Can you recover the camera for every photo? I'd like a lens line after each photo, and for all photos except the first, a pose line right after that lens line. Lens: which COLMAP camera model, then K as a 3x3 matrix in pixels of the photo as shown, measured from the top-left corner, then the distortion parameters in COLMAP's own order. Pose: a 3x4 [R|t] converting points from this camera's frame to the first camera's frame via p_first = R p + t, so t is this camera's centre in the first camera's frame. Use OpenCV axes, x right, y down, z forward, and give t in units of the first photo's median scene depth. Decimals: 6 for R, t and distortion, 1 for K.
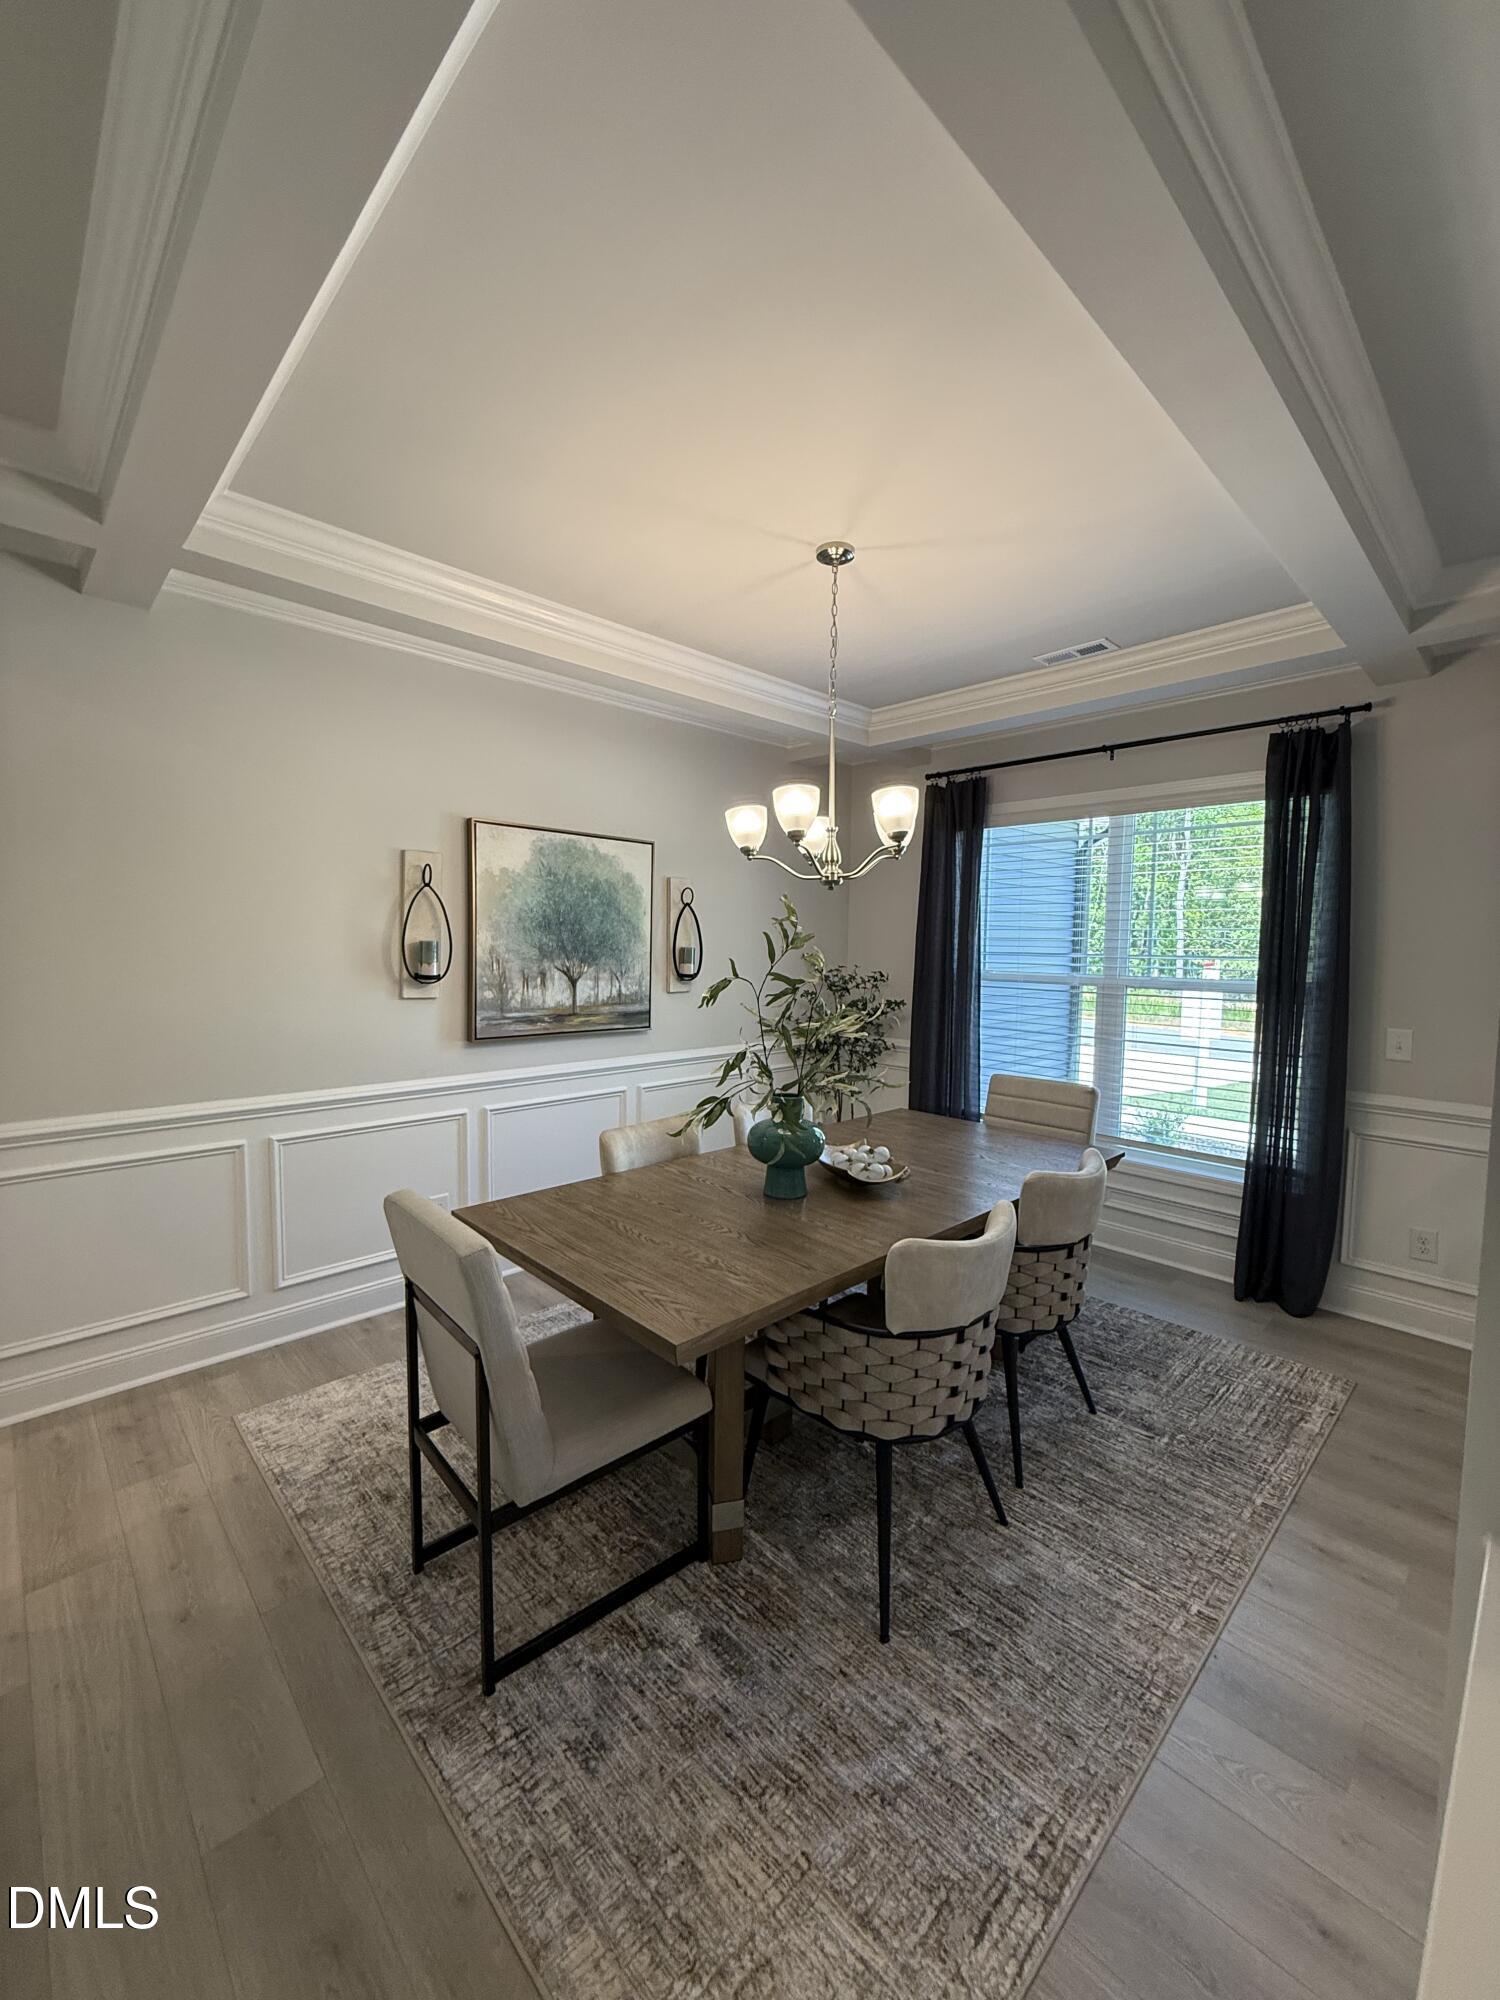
lens RADIAL K [[803.6, 0, 745.7], [0, 803.6, 994.3], [0, 0, 1]] dist [-0.011212, 0.000161]
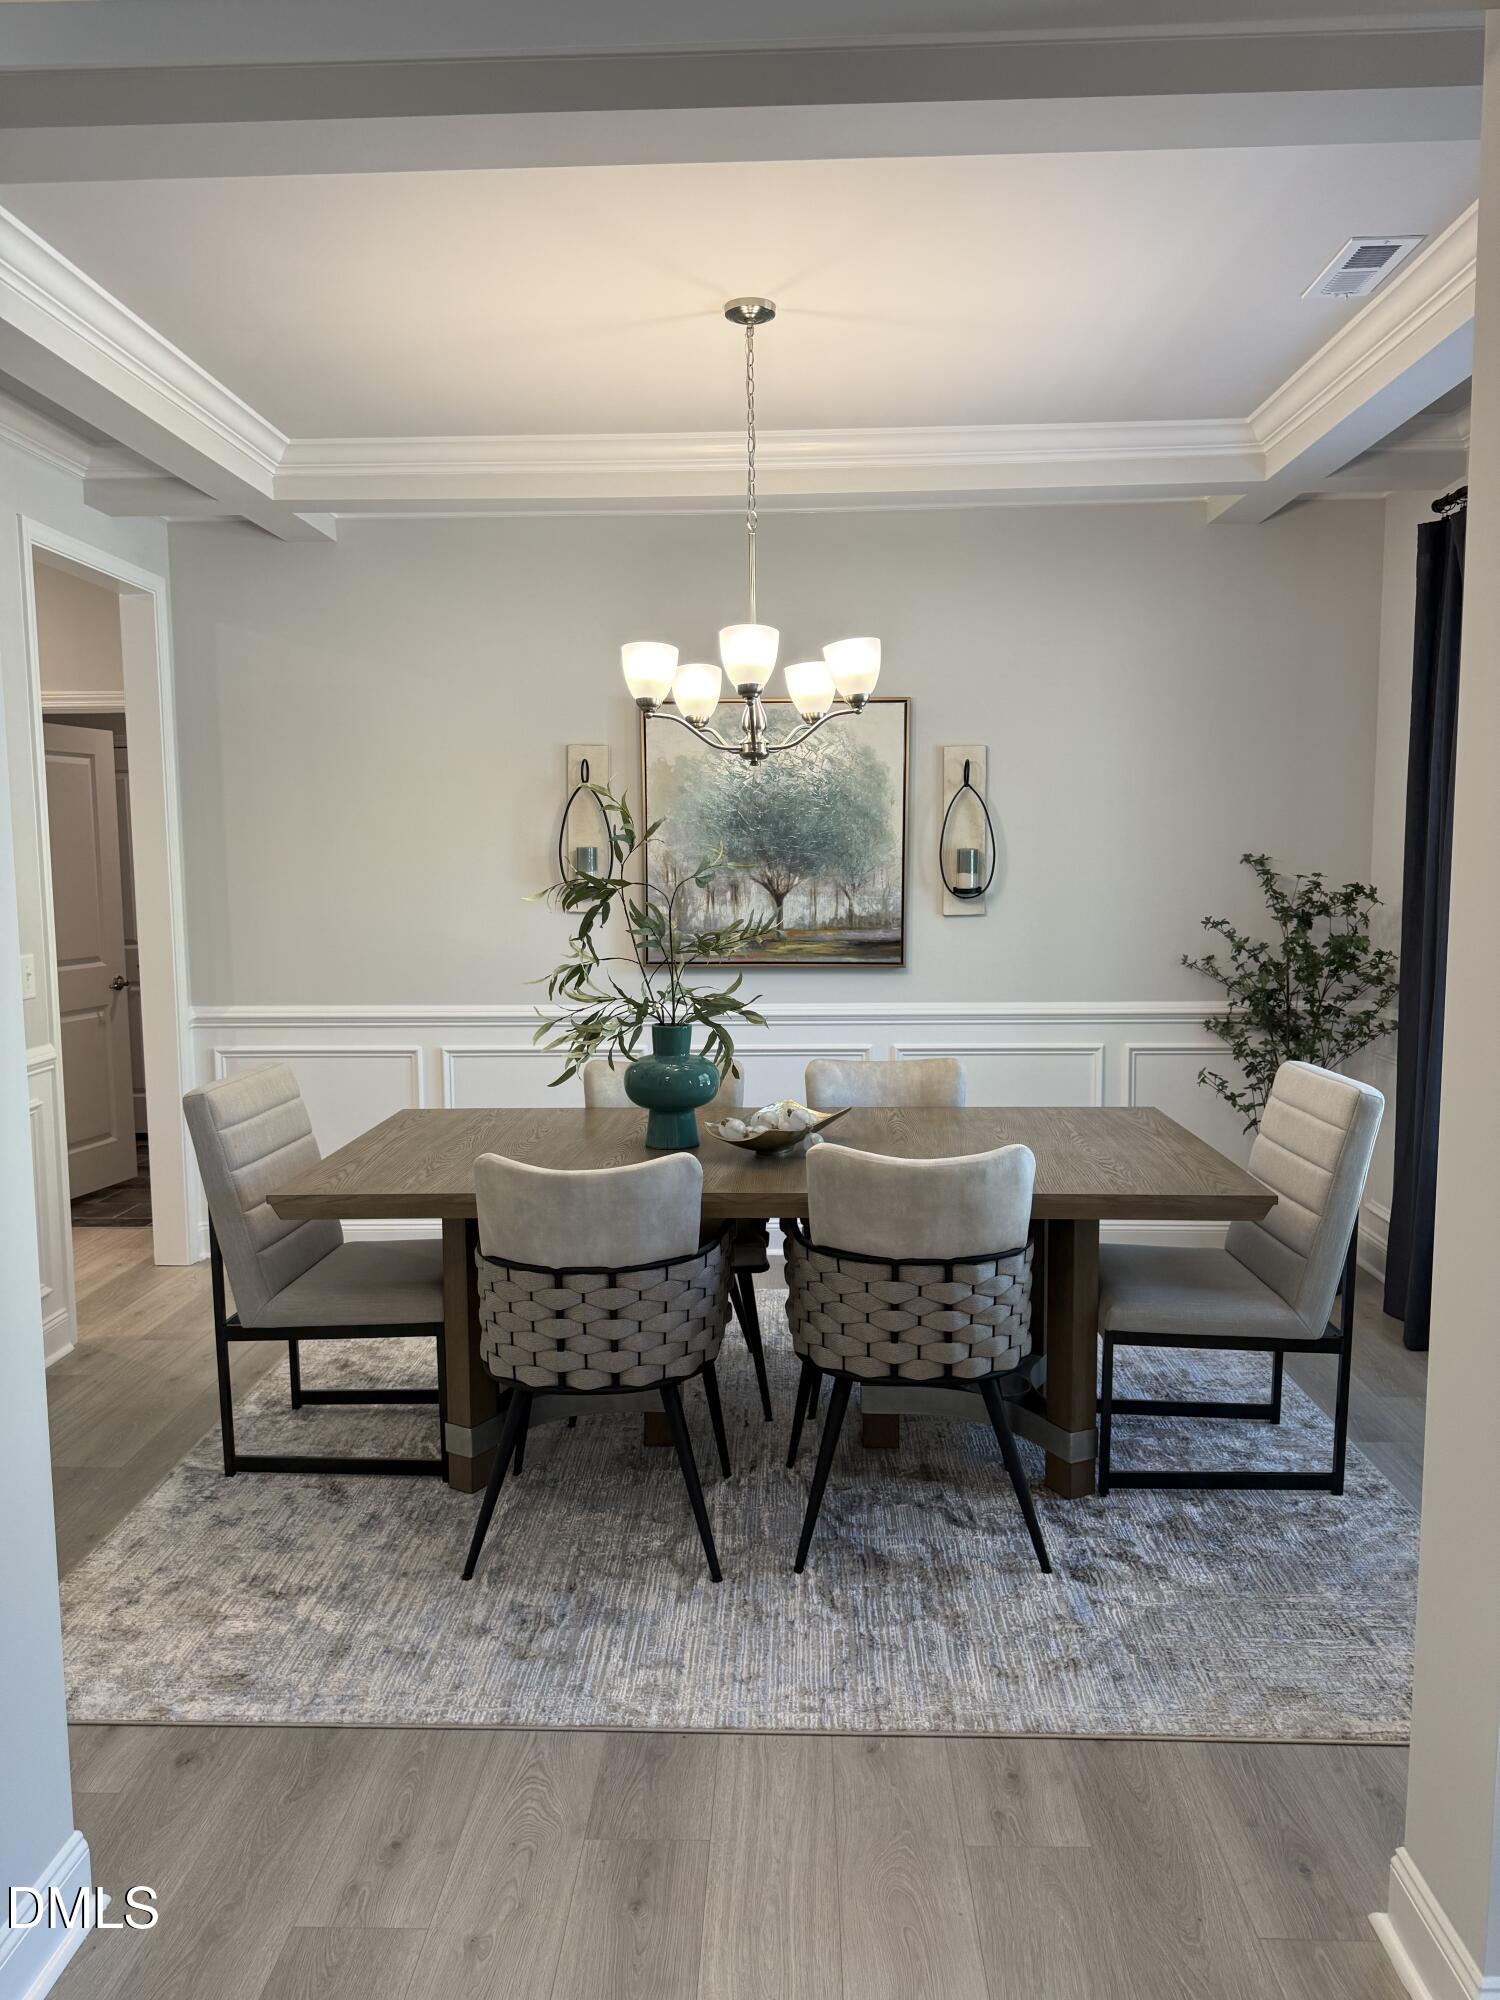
lens RADIAL K [[1415.8, 0, 751.9], [0, 1415.8, 1016.0], [0, 0, 1]] dist [-0.004569, -0.005688]
pose [[0.694389, 0.058456, -0.717222, 0.734233], [-0.025124, 0.998057, 0.057022, 0.021045], [0.719161, -0.021576, 0.694508, 0.046394]]
